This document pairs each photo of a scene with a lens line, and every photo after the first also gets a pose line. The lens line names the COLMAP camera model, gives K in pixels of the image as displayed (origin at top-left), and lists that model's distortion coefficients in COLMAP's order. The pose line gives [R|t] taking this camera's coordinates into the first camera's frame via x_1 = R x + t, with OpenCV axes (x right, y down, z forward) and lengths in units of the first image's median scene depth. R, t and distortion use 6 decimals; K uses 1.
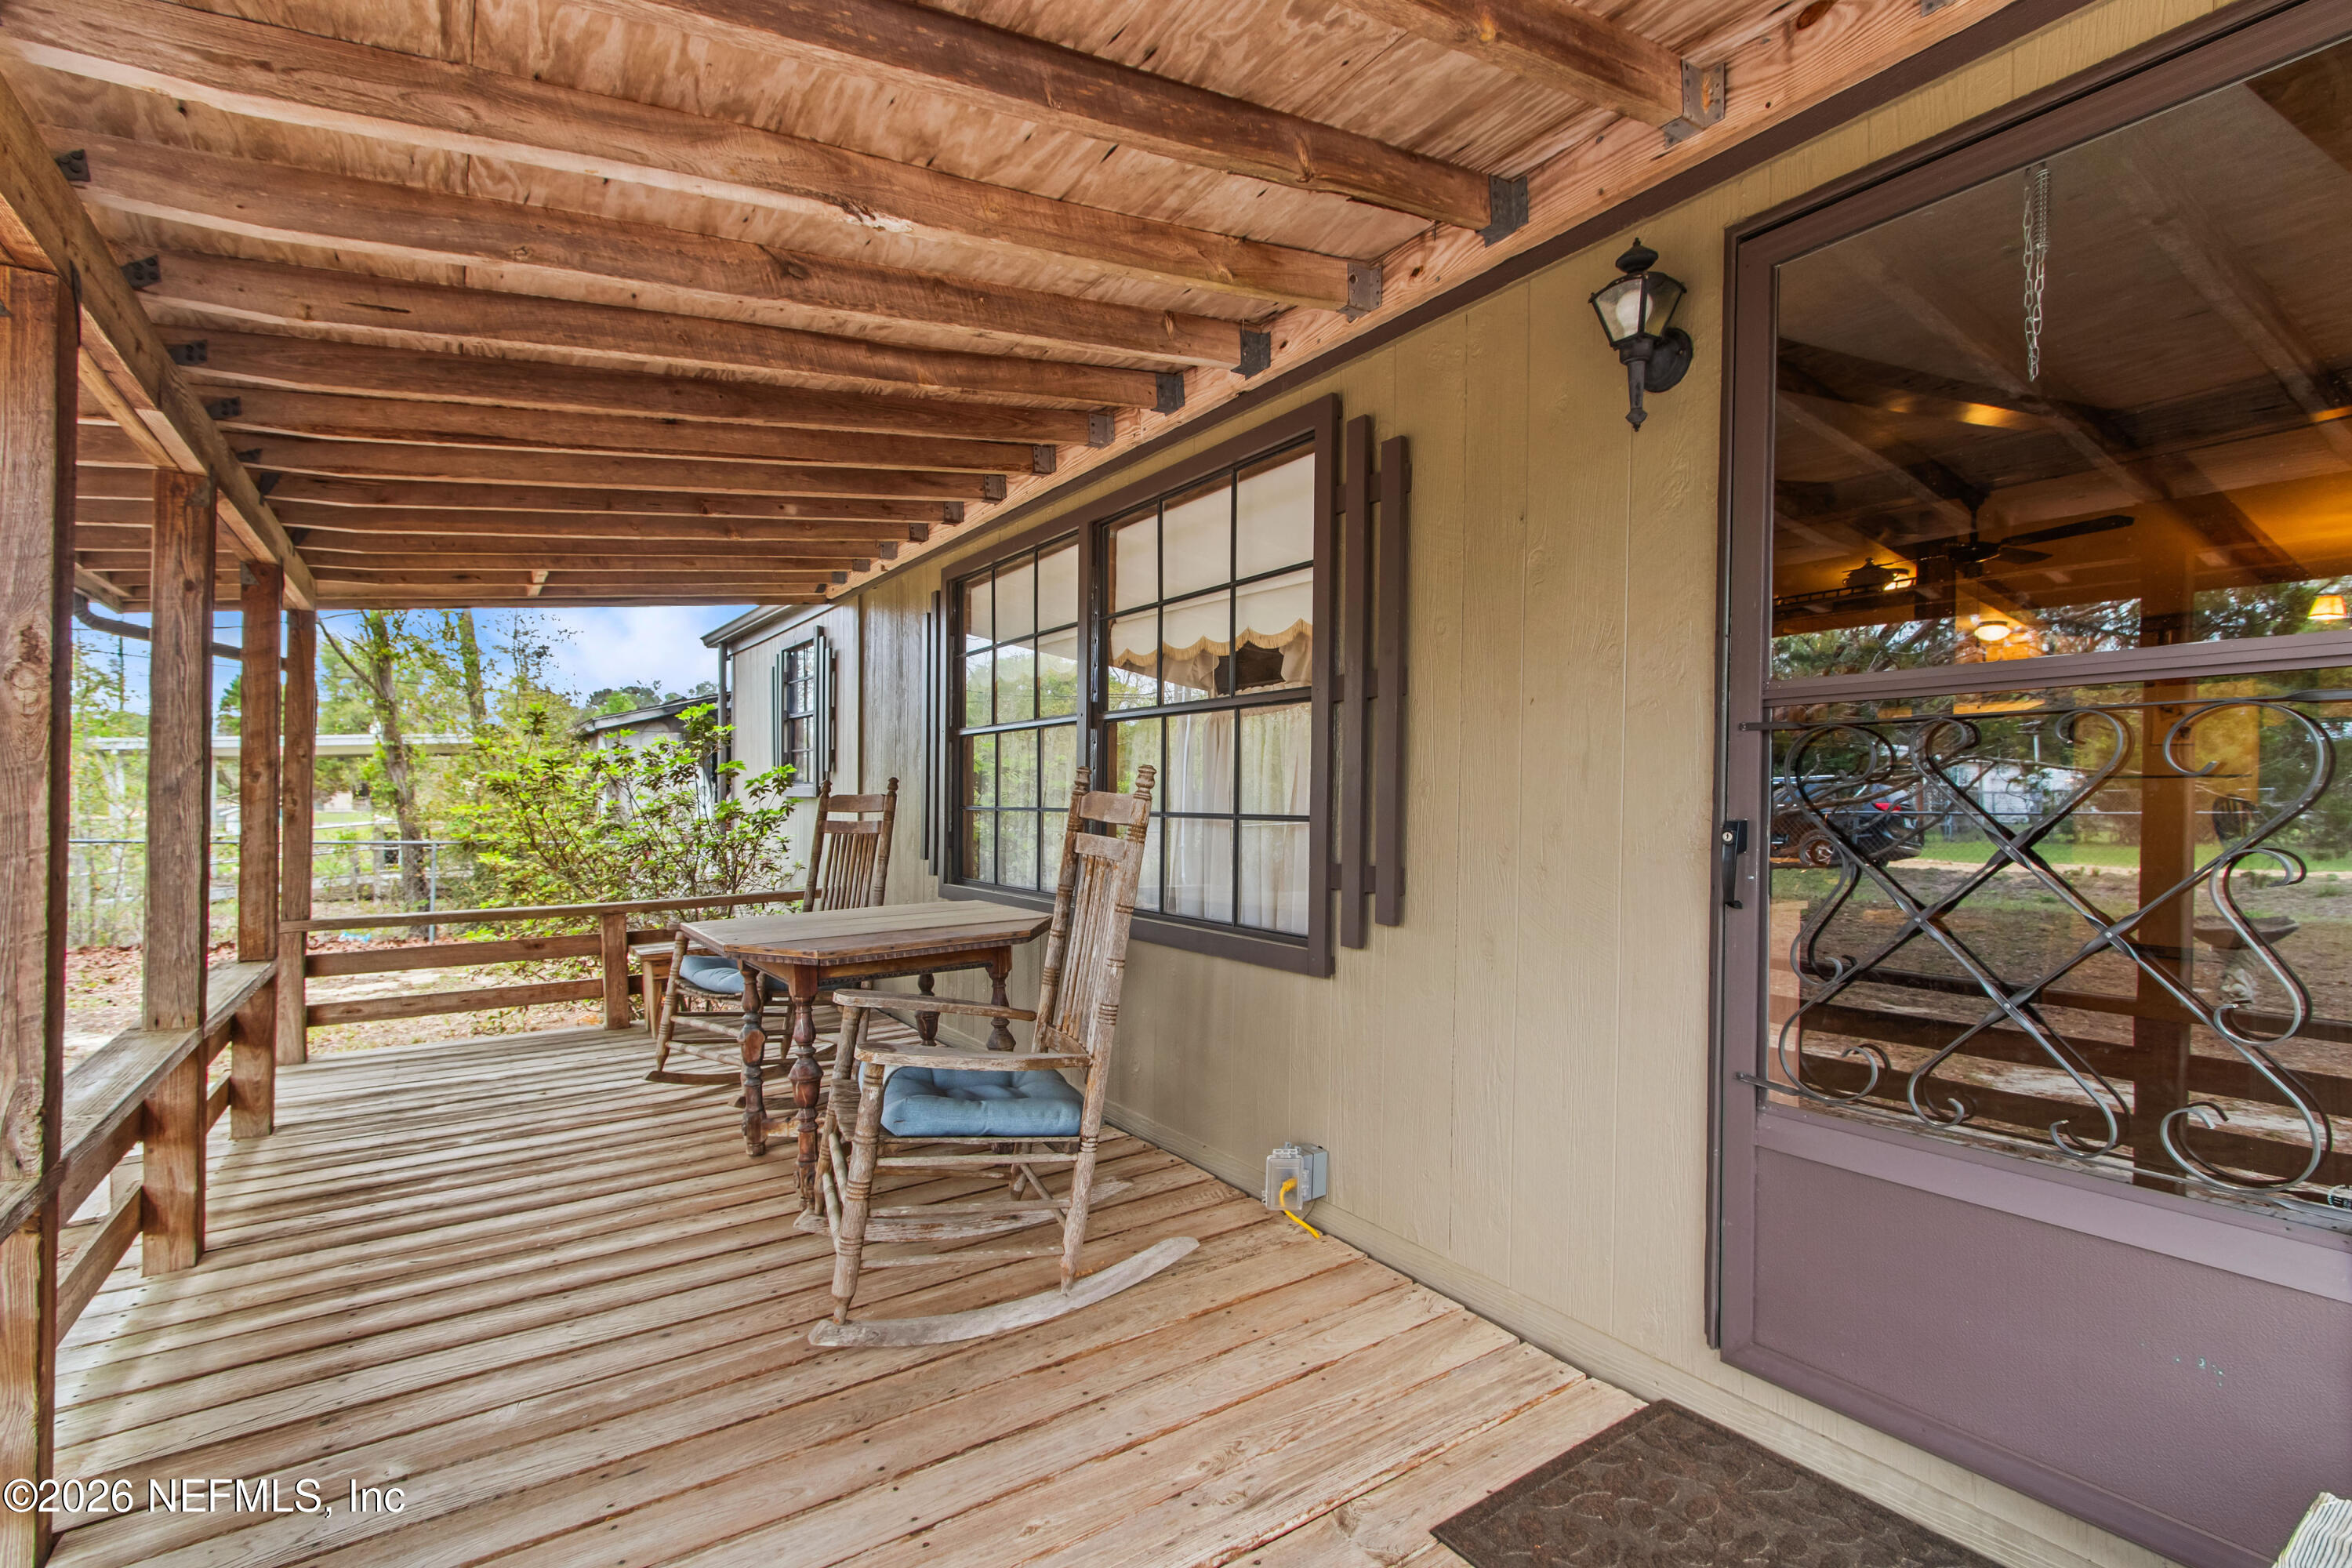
lens RADIAL K [[1077.4, 0, 1166.5], [0, 1077.4, 781.7], [0, 0, 1]] dist [0.002745, -0.001981]
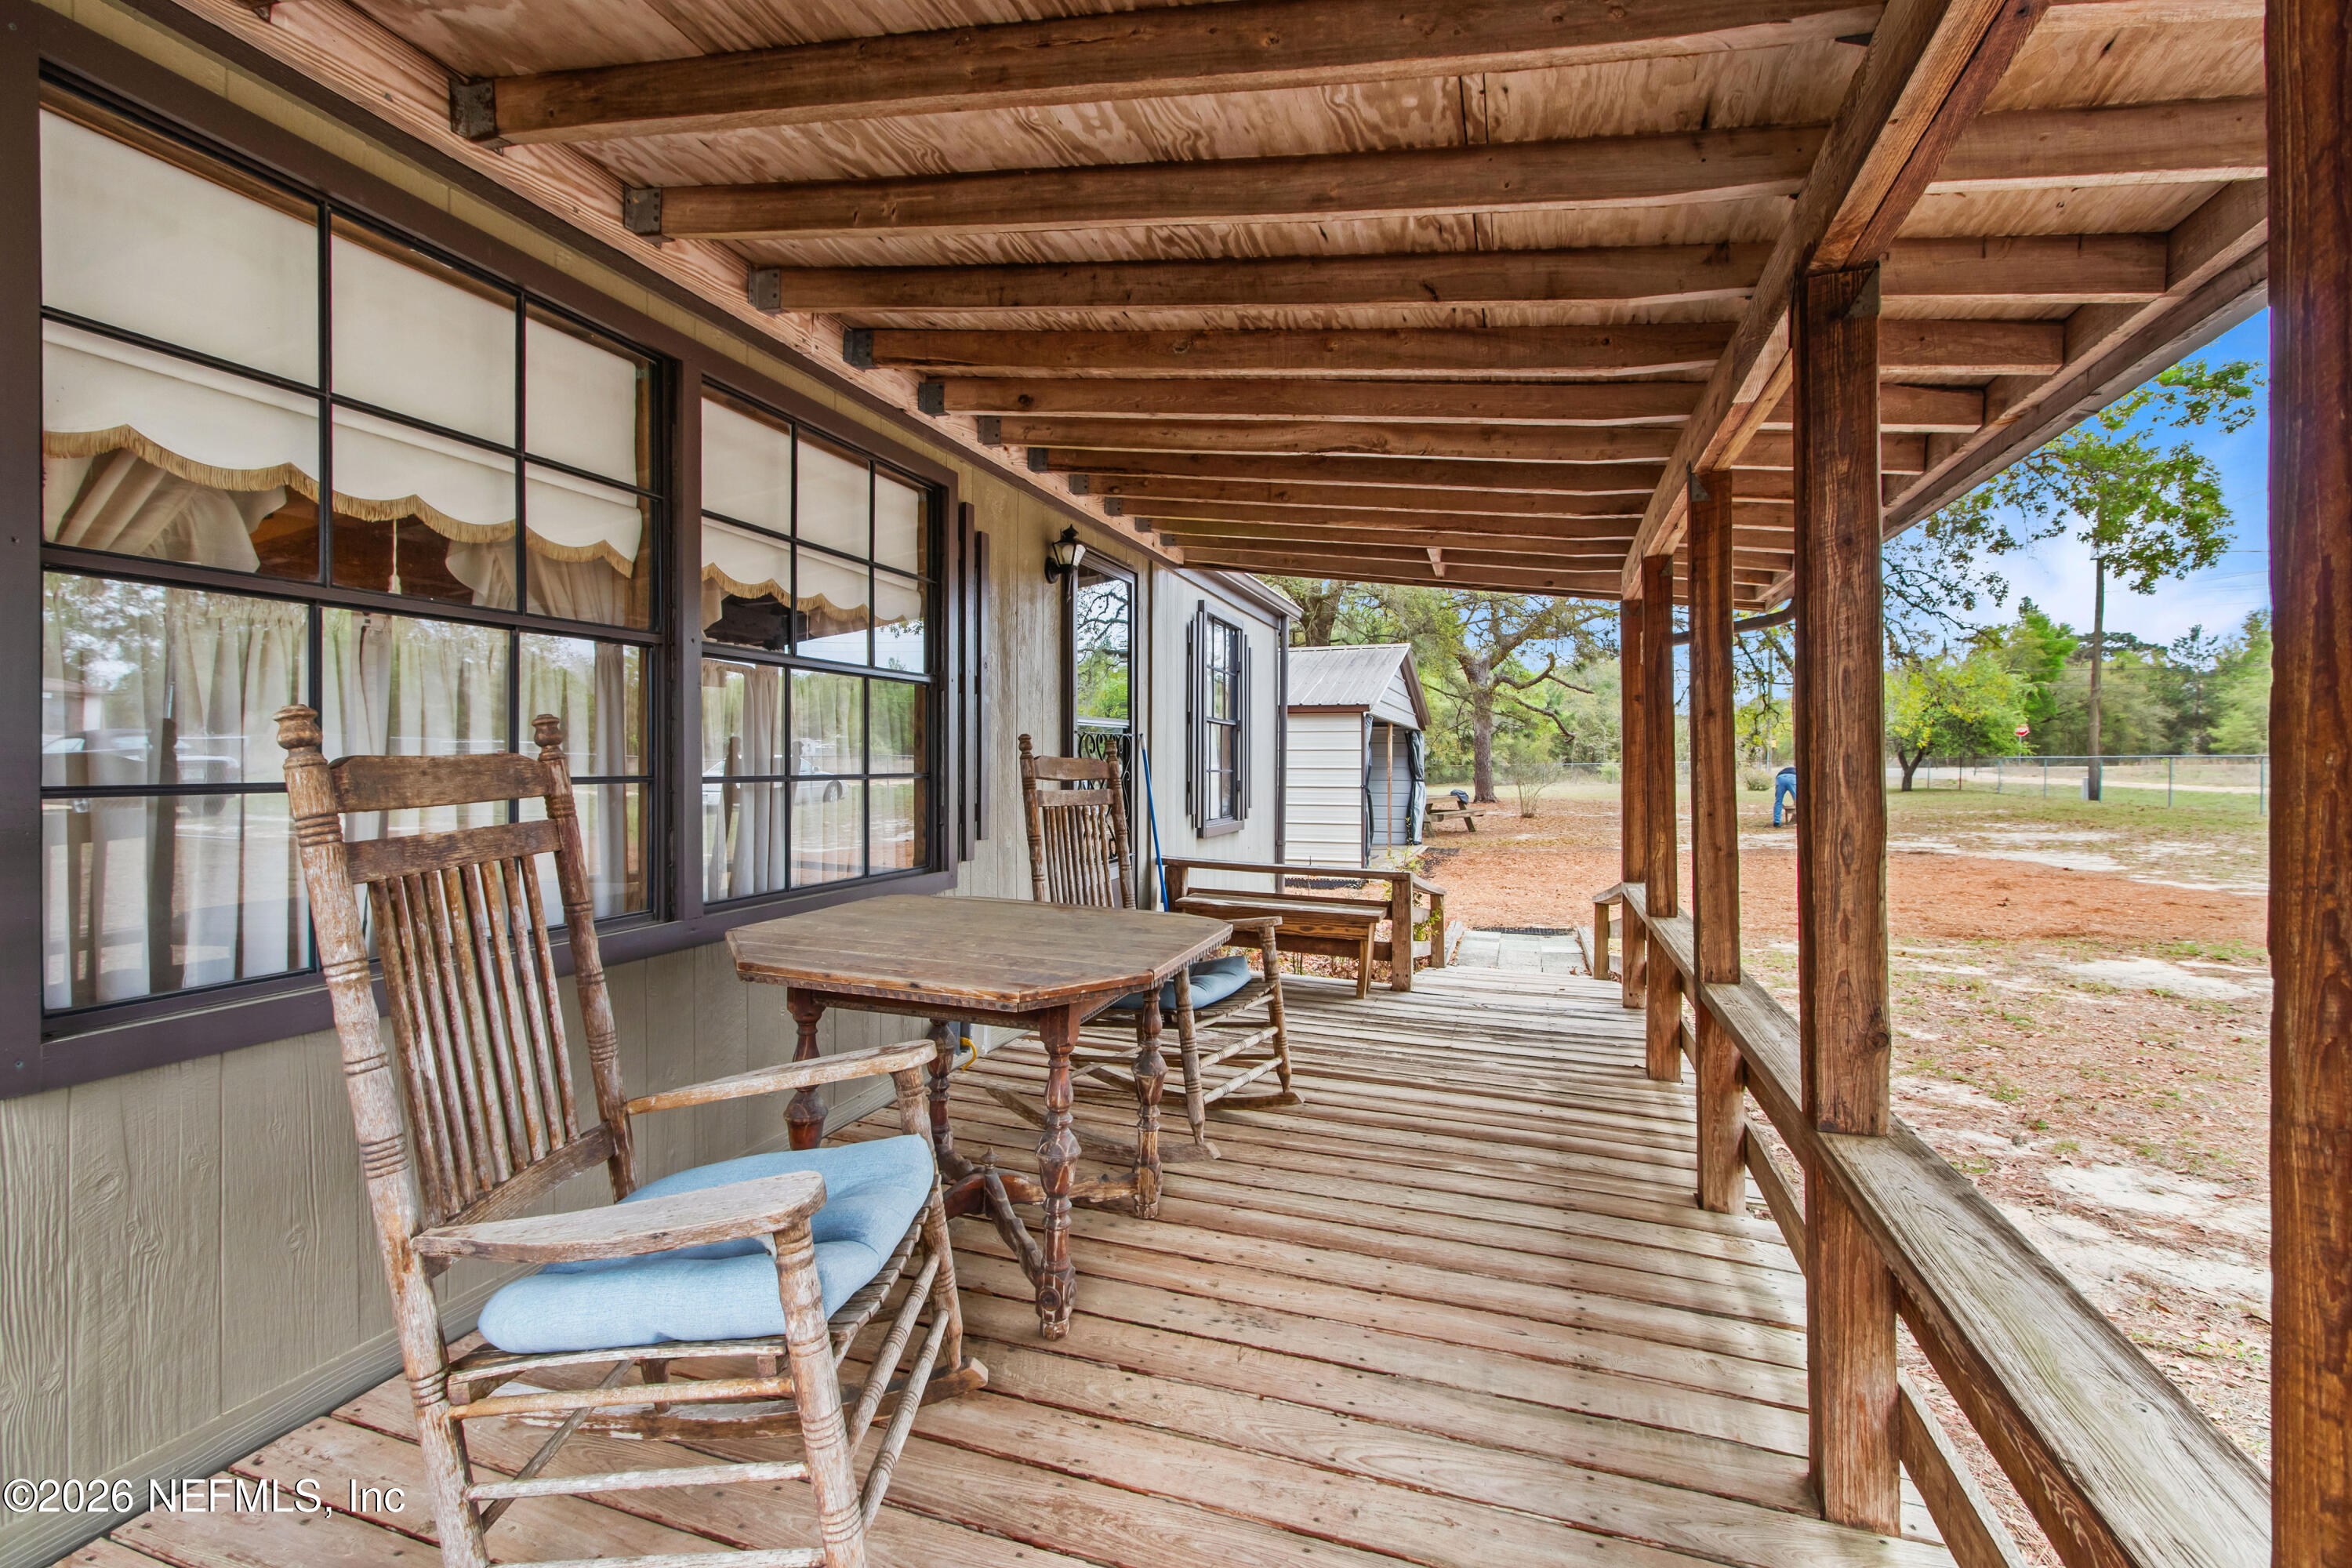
lens RADIAL K [[1077.4, 0, 1169.1], [0, 1077.4, 774.7], [0, 0, 1]] dist [0.002745, -0.001981]
pose [[-0.609651, 0.000715, 0.792669, -1.014138], [0.002106, 0.999998, 0.000718, 0.032278], [-0.792667, 0.002107, -0.609651, 1.460798]]
